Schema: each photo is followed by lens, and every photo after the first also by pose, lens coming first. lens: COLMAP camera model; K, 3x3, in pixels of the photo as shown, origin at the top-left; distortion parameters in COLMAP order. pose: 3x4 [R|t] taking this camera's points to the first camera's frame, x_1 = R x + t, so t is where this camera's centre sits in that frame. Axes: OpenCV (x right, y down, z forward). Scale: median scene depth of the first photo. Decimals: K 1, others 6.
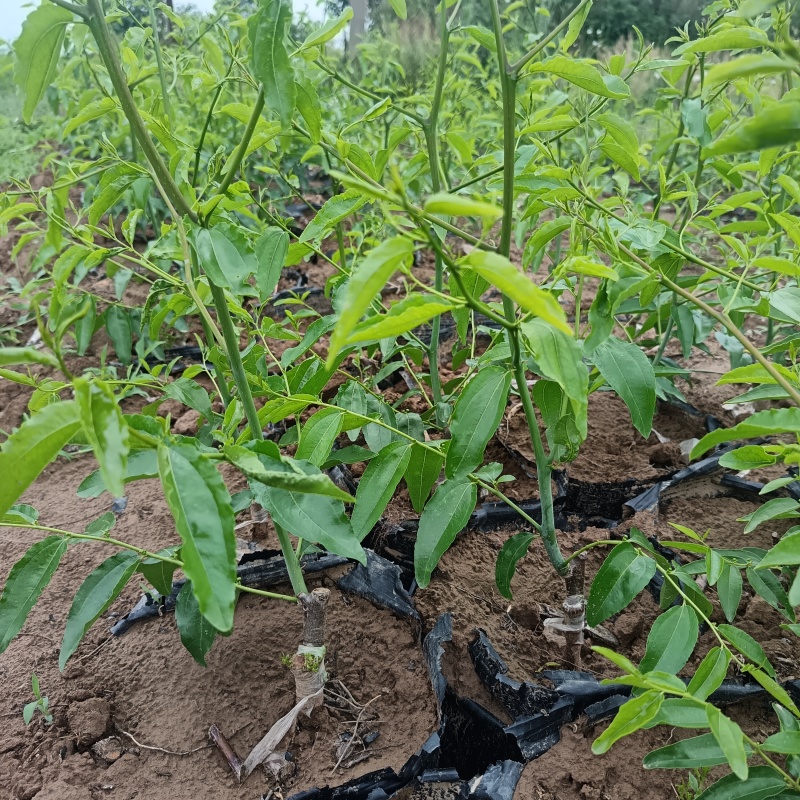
lens RADIAL K [[779.9, 0, 400.0], [0, 779.9, 400.0], [0, 0, 1]] dist [-0.008766, -0.025157]
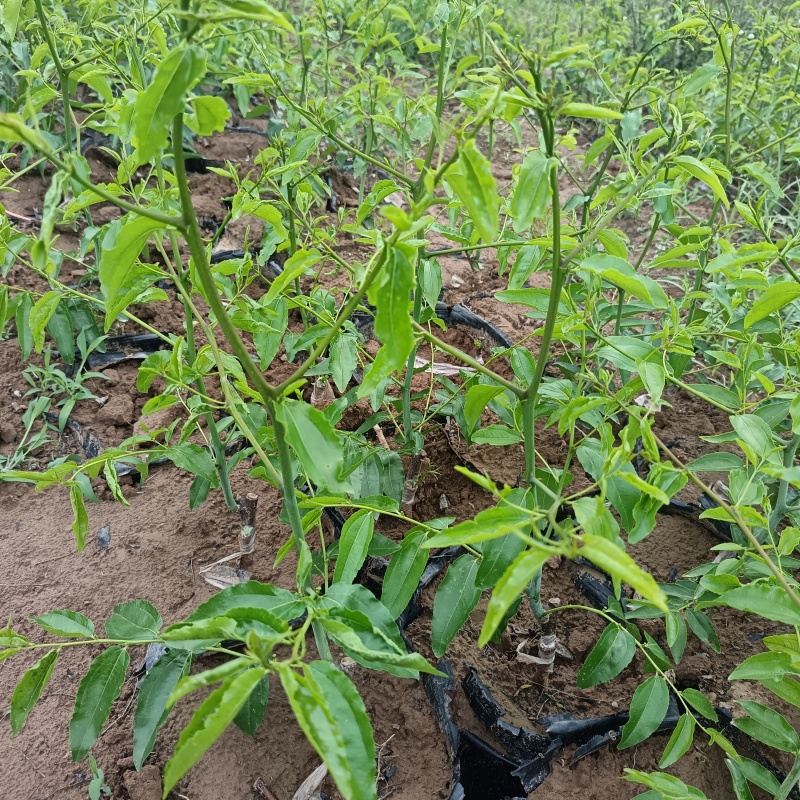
lens RADIAL K [[779.9, 0, 400.0], [0, 779.9, 400.0], [0, 0, 1]] dist [-0.008766, -0.025157]
pose [[0.981688, -0.013916, 0.189988, -0.223062], [-0.022436, 0.981940, 0.187856, -0.324696], [-0.189171, -0.188679, 0.963646, -0.040407]]
